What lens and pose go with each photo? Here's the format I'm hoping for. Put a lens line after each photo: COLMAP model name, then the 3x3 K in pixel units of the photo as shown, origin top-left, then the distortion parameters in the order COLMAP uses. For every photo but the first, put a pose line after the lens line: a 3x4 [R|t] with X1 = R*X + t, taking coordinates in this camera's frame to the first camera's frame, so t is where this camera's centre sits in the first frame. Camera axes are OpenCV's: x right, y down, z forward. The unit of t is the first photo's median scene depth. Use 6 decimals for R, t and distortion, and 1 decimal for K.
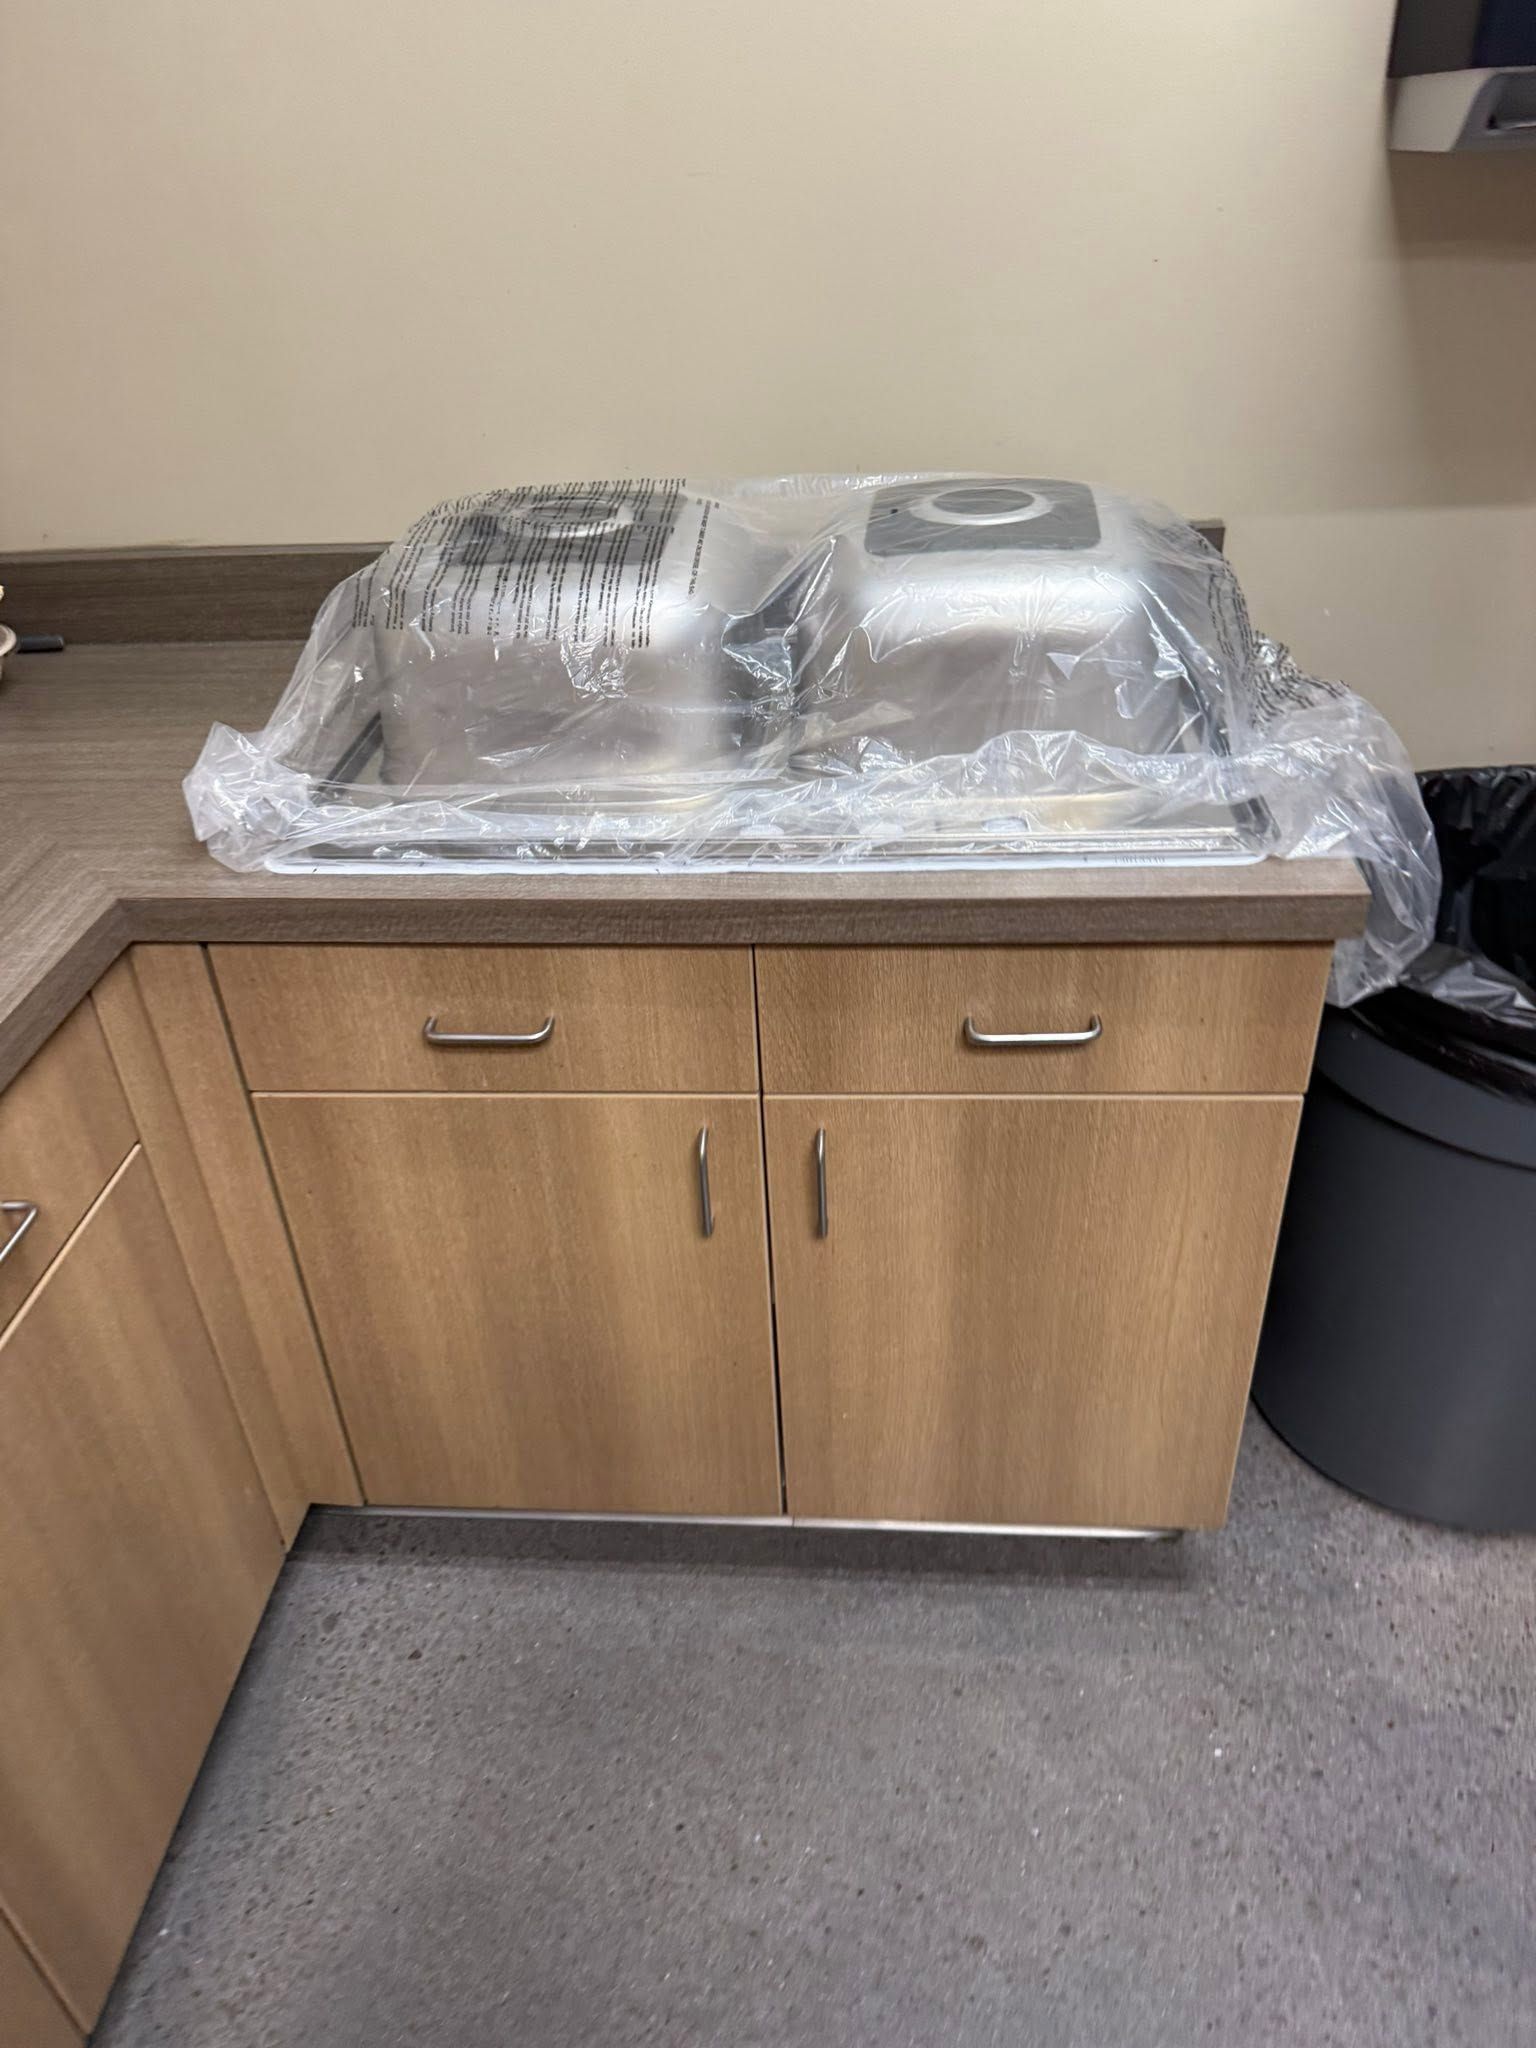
lens RADIAL K [[1443.5, 0, 768.0], [0, 1443.5, 1024.0], [0, 0, 1]] dist [0.072408, -0.089954]
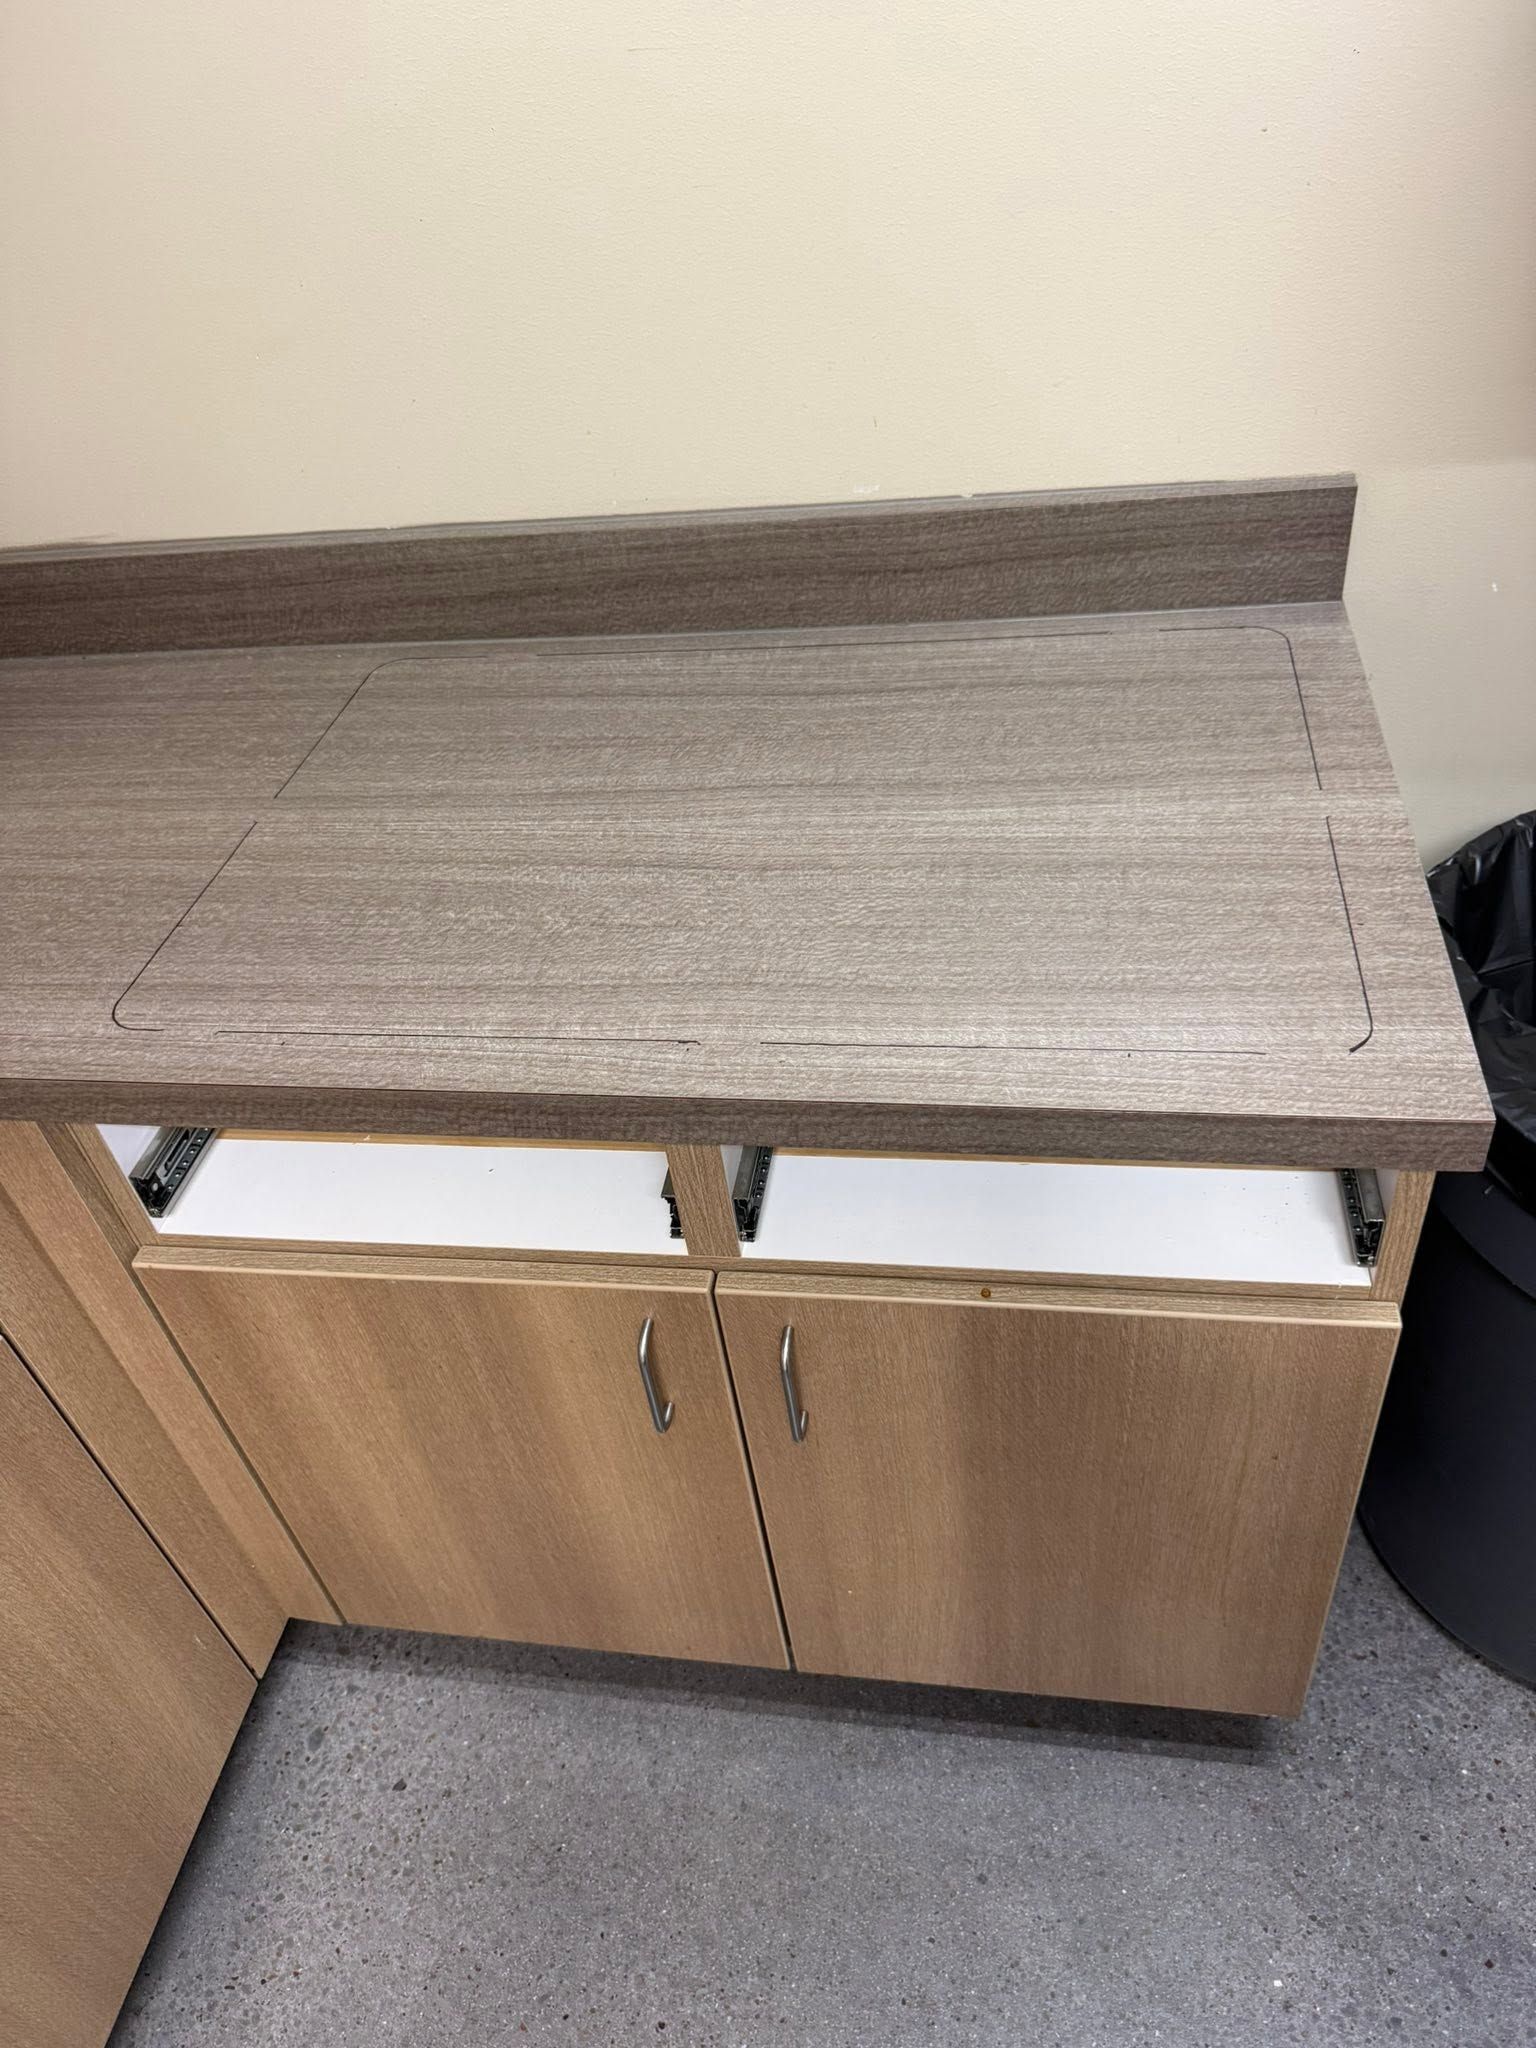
lens RADIAL K [[1443.3, 0, 776.1], [0, 1443.3, 1032.3], [0, 0, 1]] dist [0.007870, -0.004244]
pose [[0.993378, 0.002975, -0.114852, 0.105219], [0.013223, 0.990062, 0.140010, -0.175973], [0.114127, -0.140602, 0.983466, 0.195634]]
